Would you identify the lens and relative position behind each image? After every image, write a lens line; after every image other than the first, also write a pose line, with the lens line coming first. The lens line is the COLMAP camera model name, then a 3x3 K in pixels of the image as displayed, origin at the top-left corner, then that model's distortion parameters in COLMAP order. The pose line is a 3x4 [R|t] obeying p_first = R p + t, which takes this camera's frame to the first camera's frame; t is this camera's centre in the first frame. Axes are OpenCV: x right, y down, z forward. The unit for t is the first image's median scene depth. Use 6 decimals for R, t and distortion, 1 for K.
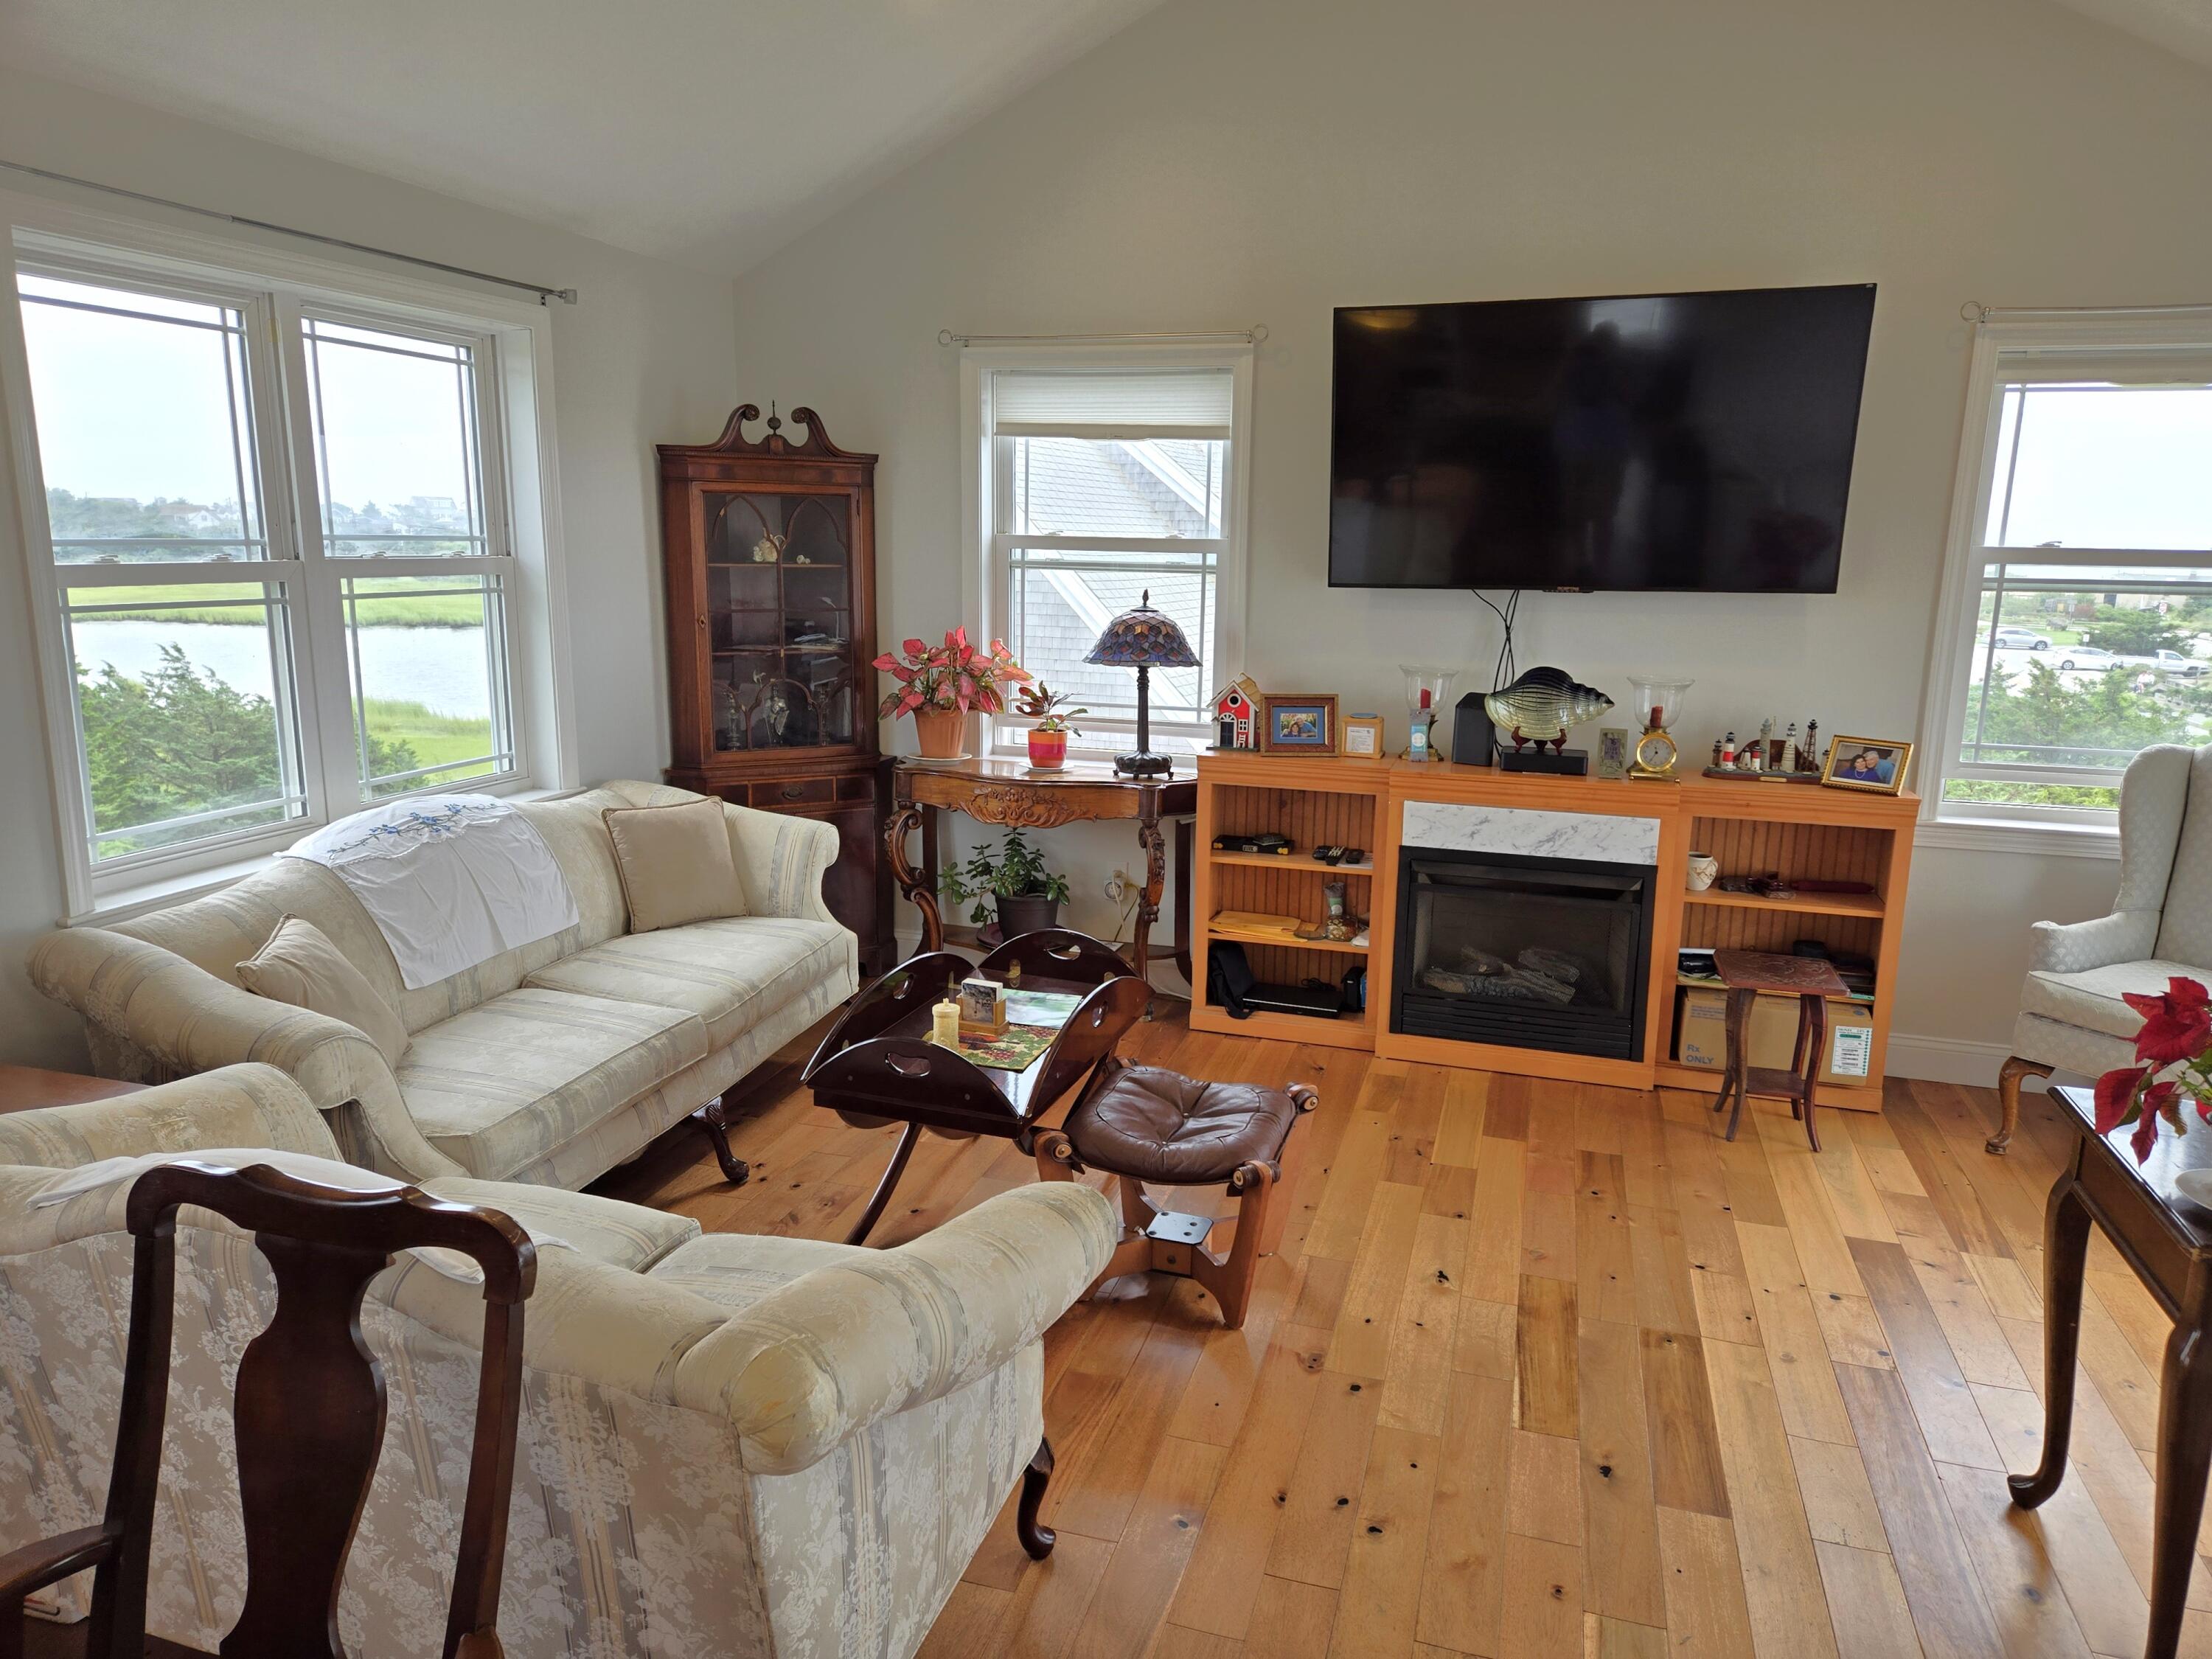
lens RADIAL K [[1466.5, 0, 1117.7], [0, 1466.5, 819.4], [0, 0, 1]] dist [0.074261, -0.060227]
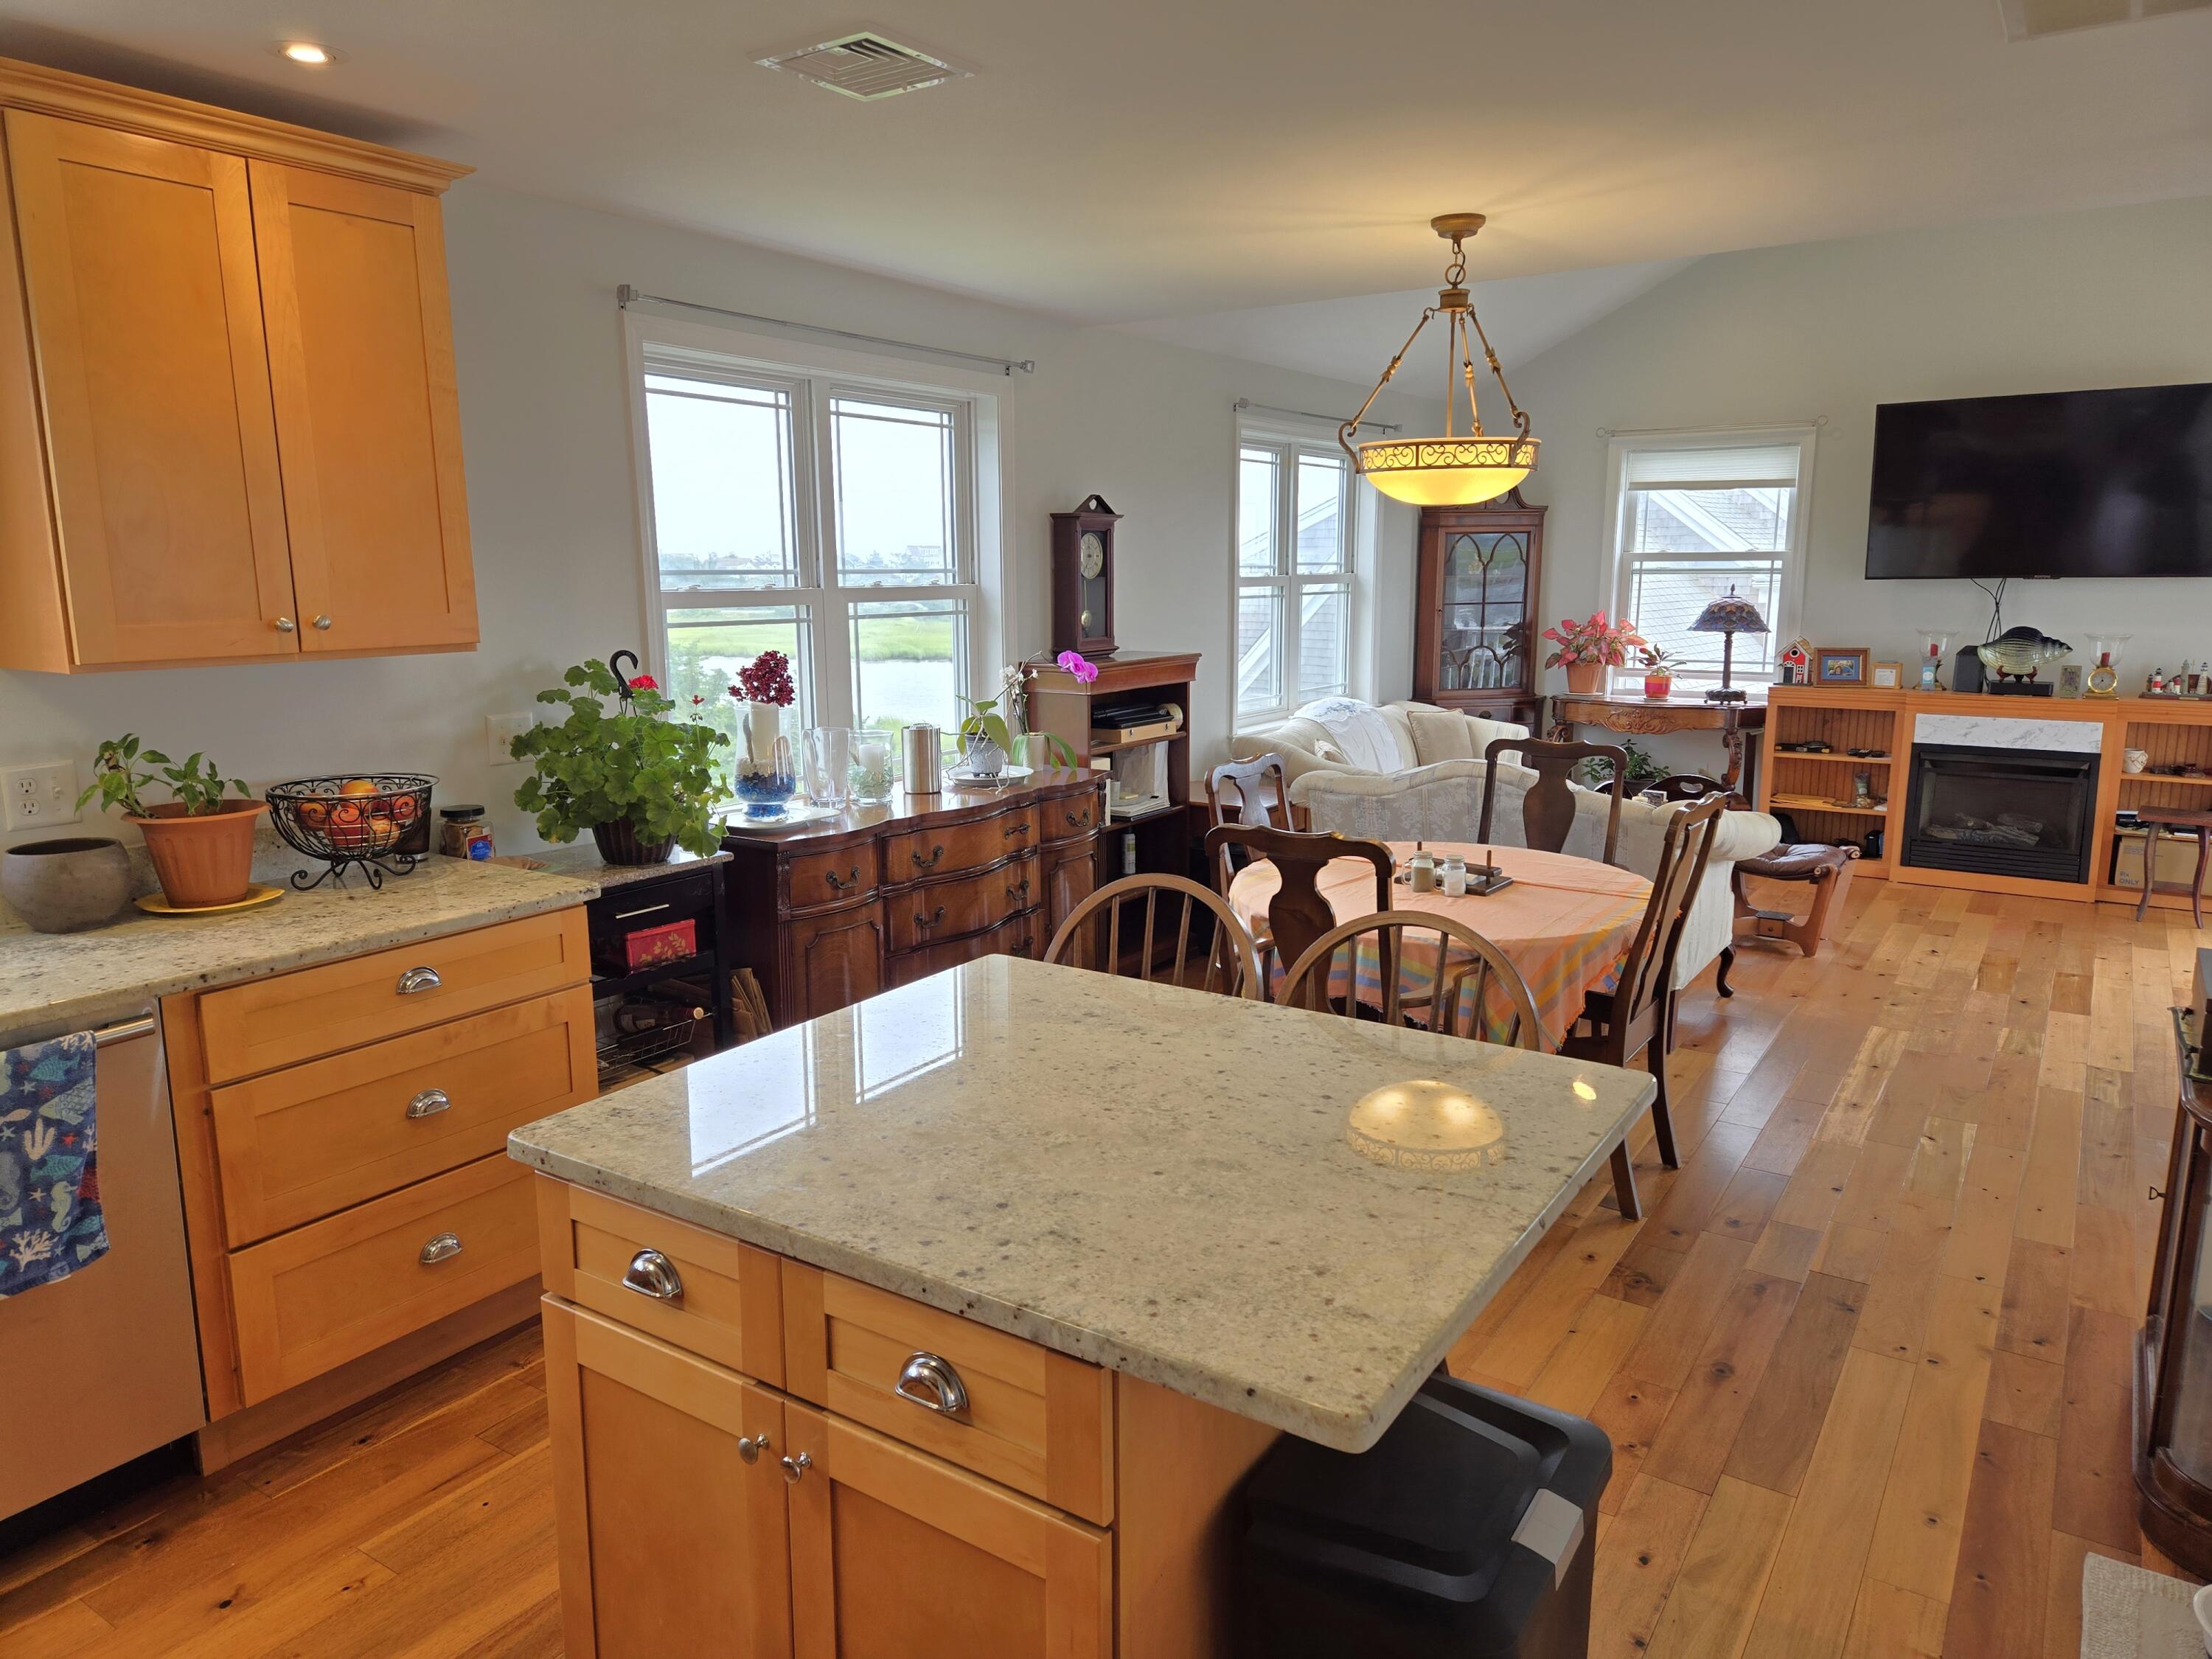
lens RADIAL K [[1466.5, 0, 1095.4], [0, 1466.5, 823.5], [0, 0, 1]] dist [0.074261, -0.060227]
pose [[0.953939, 0.032422, -0.298244, -0.164568], [-0.038555, 0.999148, -0.014702, 0.164115], [0.297513, 0.025524, 0.954376, -0.786100]]
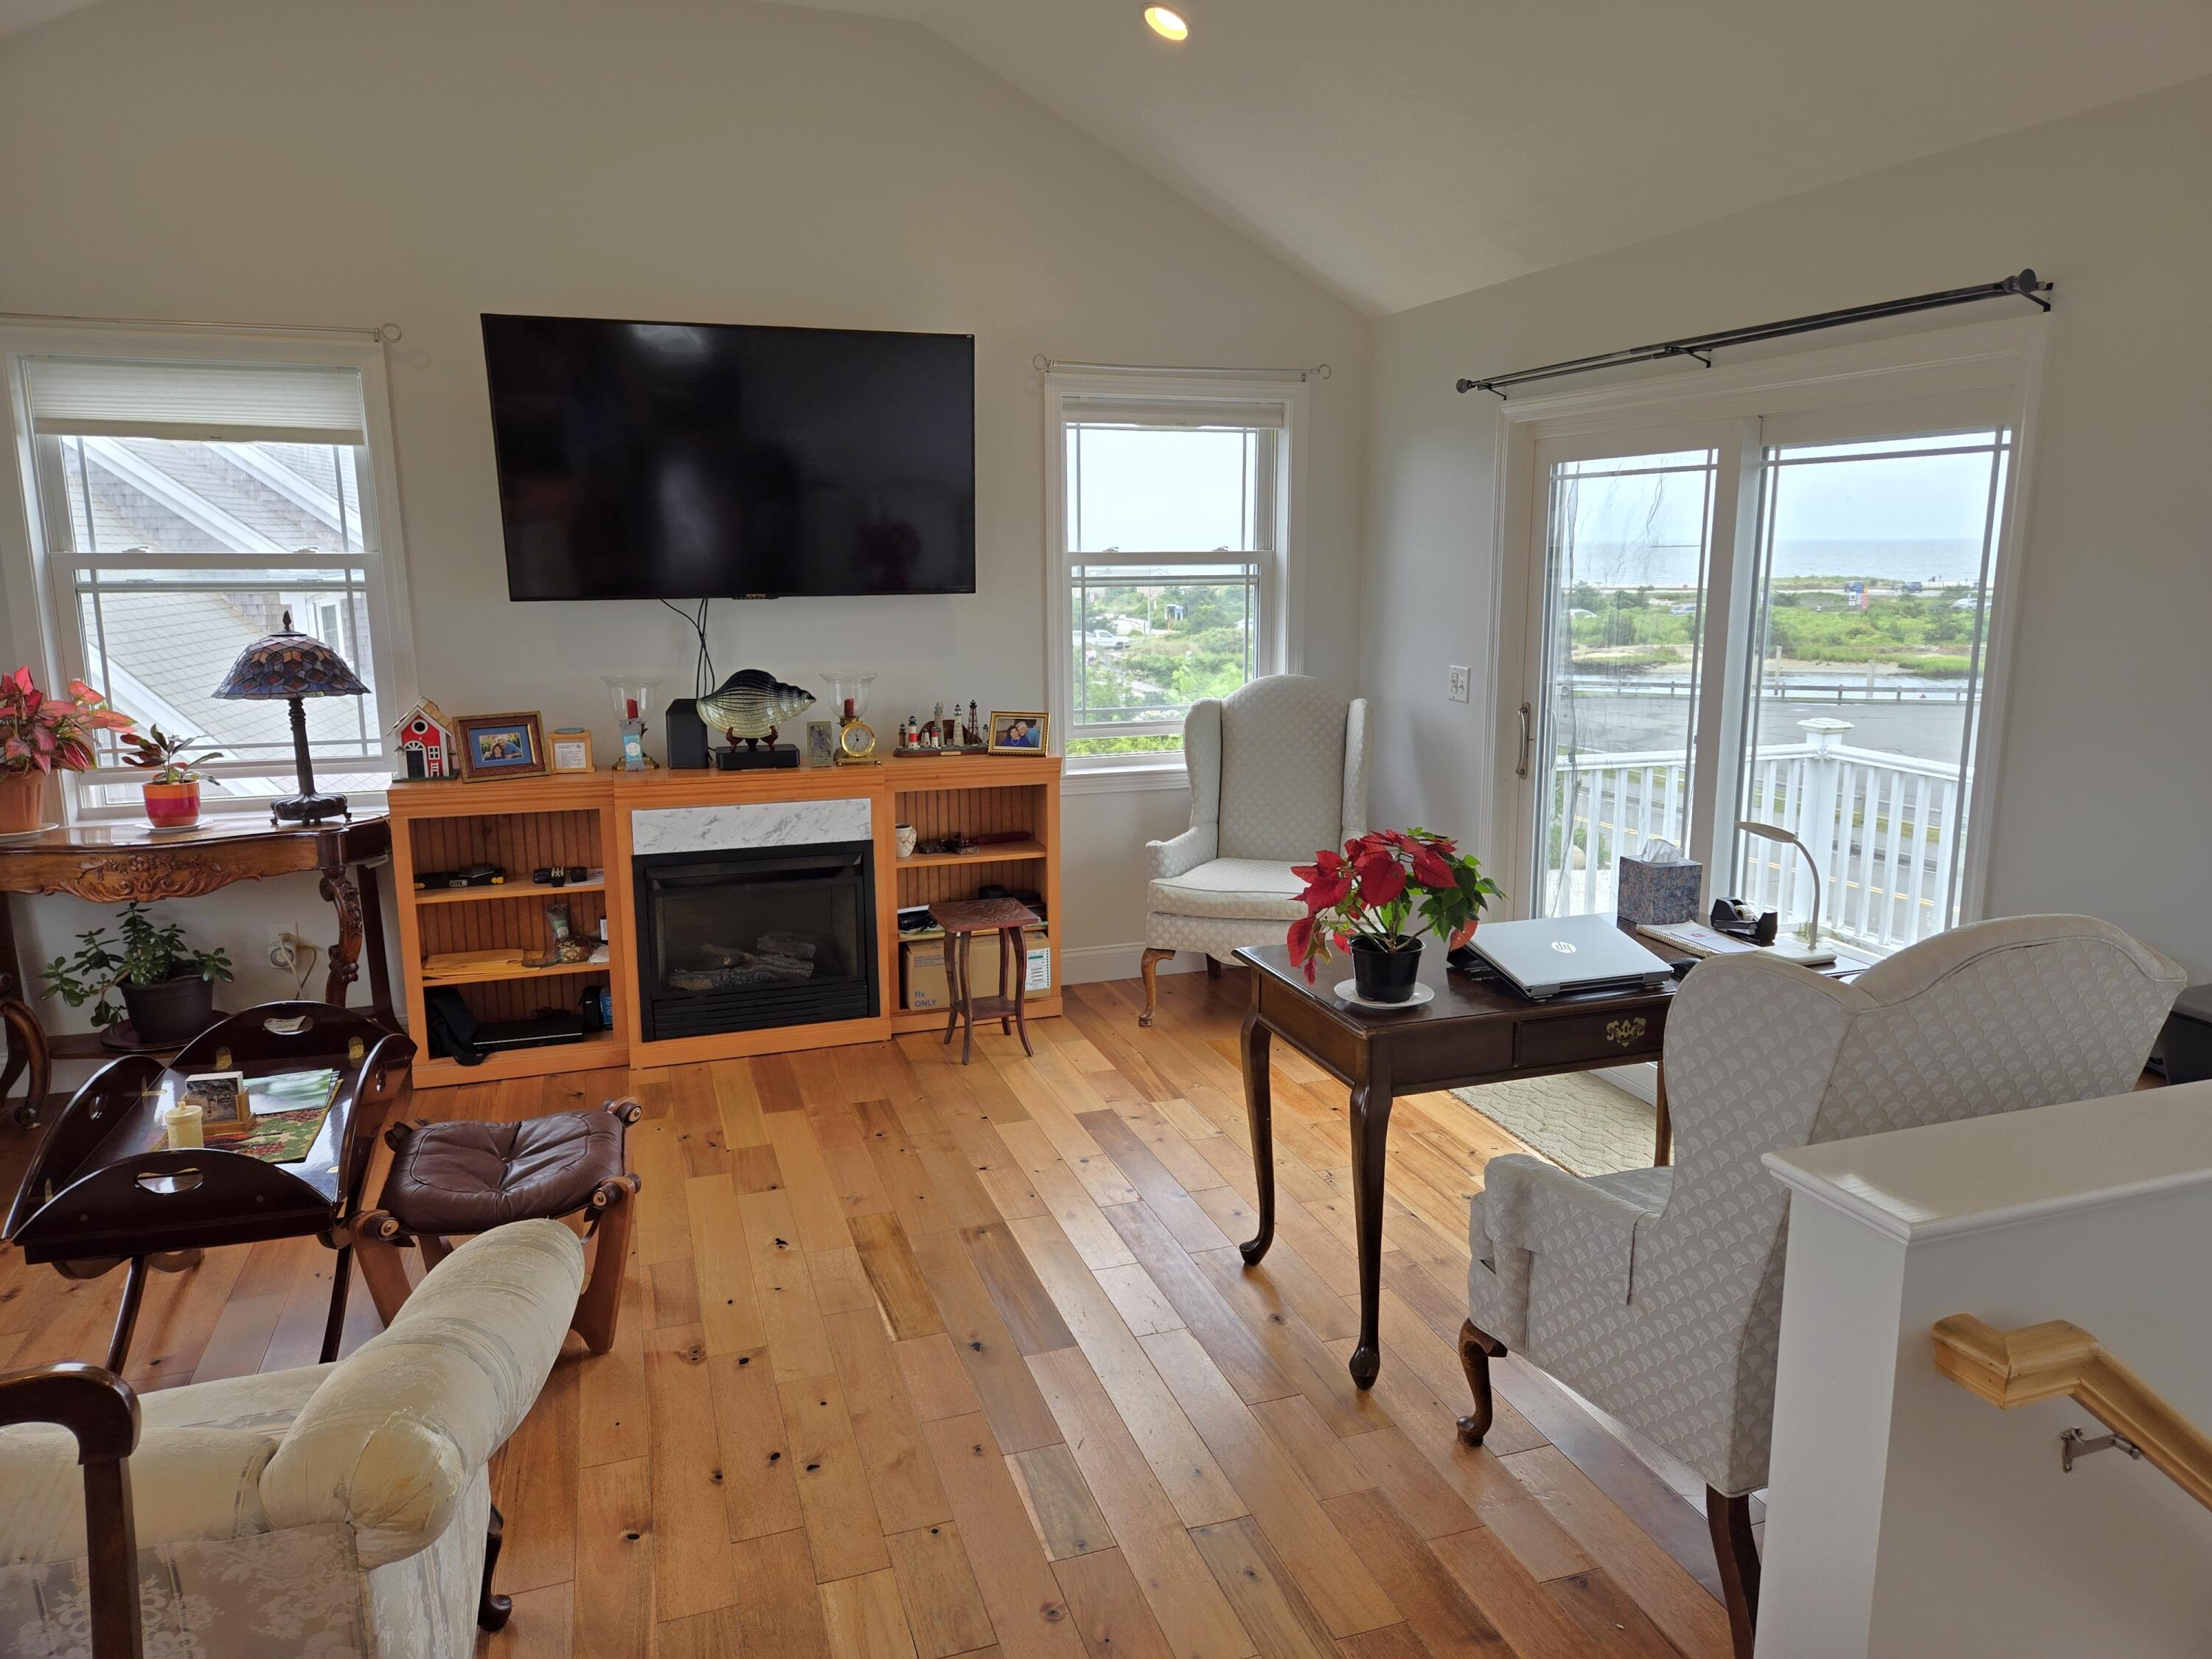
lens RADIAL K [[1466.5, 0, 1131.3], [0, 1466.5, 815.5], [0, 0, 1]] dist [0.074261, -0.060227]
pose [[0.806766, -0.126119, 0.577254, -0.115028], [0.129880, 0.990913, 0.034977, -0.000347], [-0.576420, 0.046755, 0.815815, -0.022221]]
